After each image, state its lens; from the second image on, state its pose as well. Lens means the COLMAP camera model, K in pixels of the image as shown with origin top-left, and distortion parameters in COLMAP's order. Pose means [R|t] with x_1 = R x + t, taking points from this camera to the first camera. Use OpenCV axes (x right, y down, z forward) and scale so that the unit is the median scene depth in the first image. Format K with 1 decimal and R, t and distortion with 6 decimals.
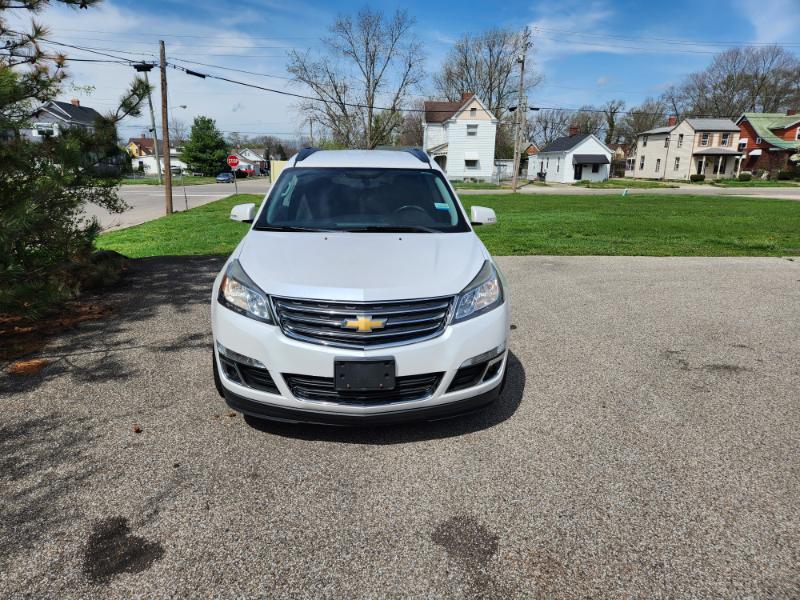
lens RADIAL K [[531.4, 0, 388.3], [0, 531.4, 289.7], [0, 0, 1]] dist [0.073144, -0.062446]
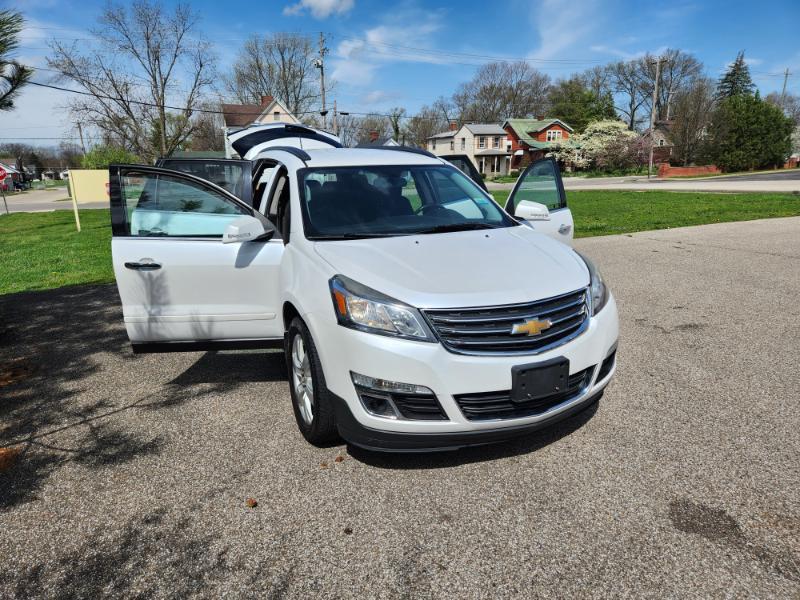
lens RADIAL K [[531.4, 0, 399.4], [0, 531.4, 298.5], [0, 0, 1]] dist [0.073144, -0.062446]
pose [[0.924967, -0.121301, 0.360170, -0.148780], [0.119049, 0.992479, 0.028519, -0.009617], [-0.360920, 0.016499, 0.932451, 0.054430]]
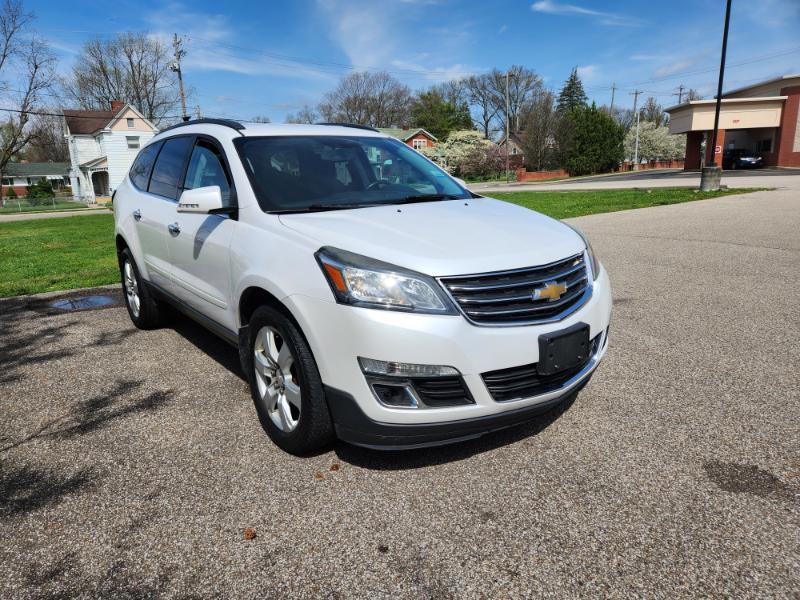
lens RADIAL K [[531.4, 0, 386.3], [0, 531.4, 303.2], [0, 0, 1]] dist [0.073144, -0.062446]
pose [[0.821735, -0.176950, 0.541702, -0.181302], [0.179042, 0.982602, 0.049375, -0.001169], [-0.541014, 0.056415, 0.839119, 0.110308]]
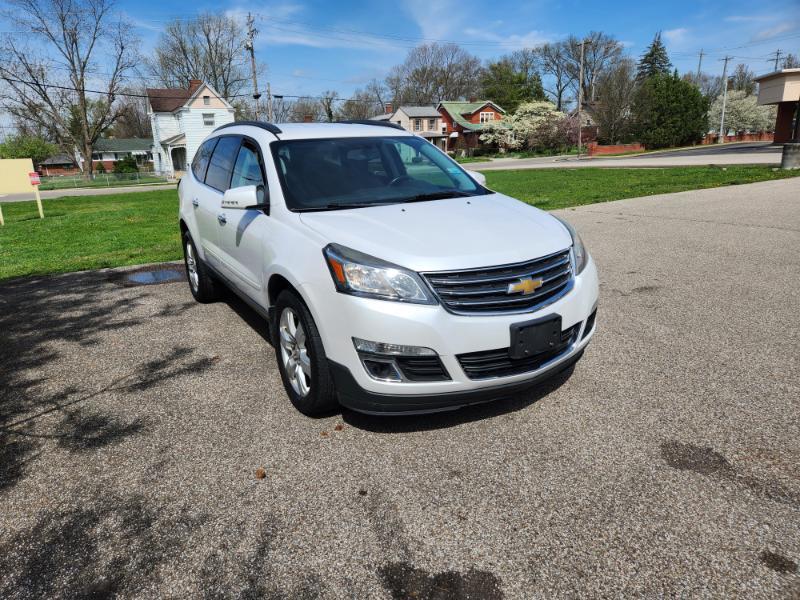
lens RADIAL K [[531.4, 0, 387.0], [0, 531.4, 293.5], [0, 0, 1]] dist [0.073144, -0.062446]
pose [[0.883680, -0.168474, 0.436721, -0.173715], [0.158718, 0.985557, 0.059041, -0.004458], [-0.440361, 0.017142, 0.897657, 0.063237]]
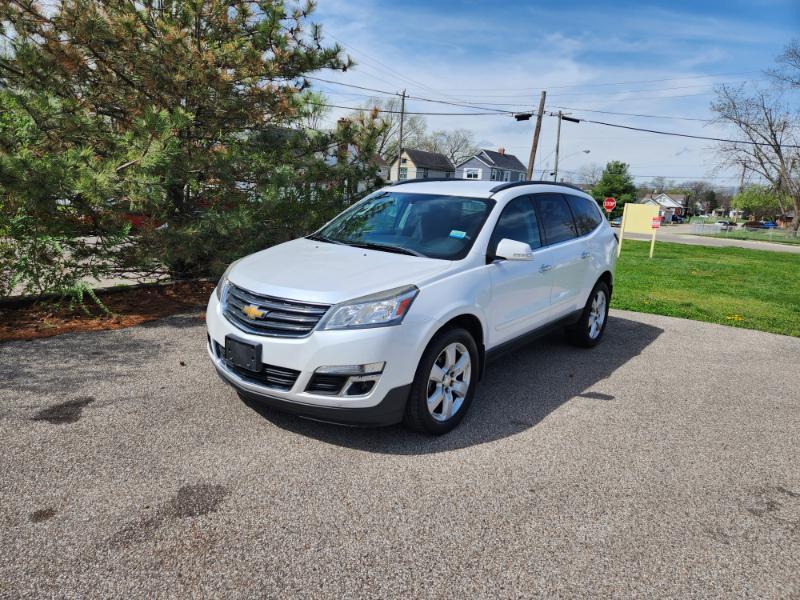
lens RADIAL K [[531.4, 0, 399.4], [0, 531.4, 295.0], [0, 0, 1]] dist [0.073144, -0.062446]
pose [[0.753867, 0.160237, -0.637189, 0.239344], [-0.203722, 0.979015, 0.005171, -0.011032], [0.624646, 0.125911, 0.770690, 0.071923]]
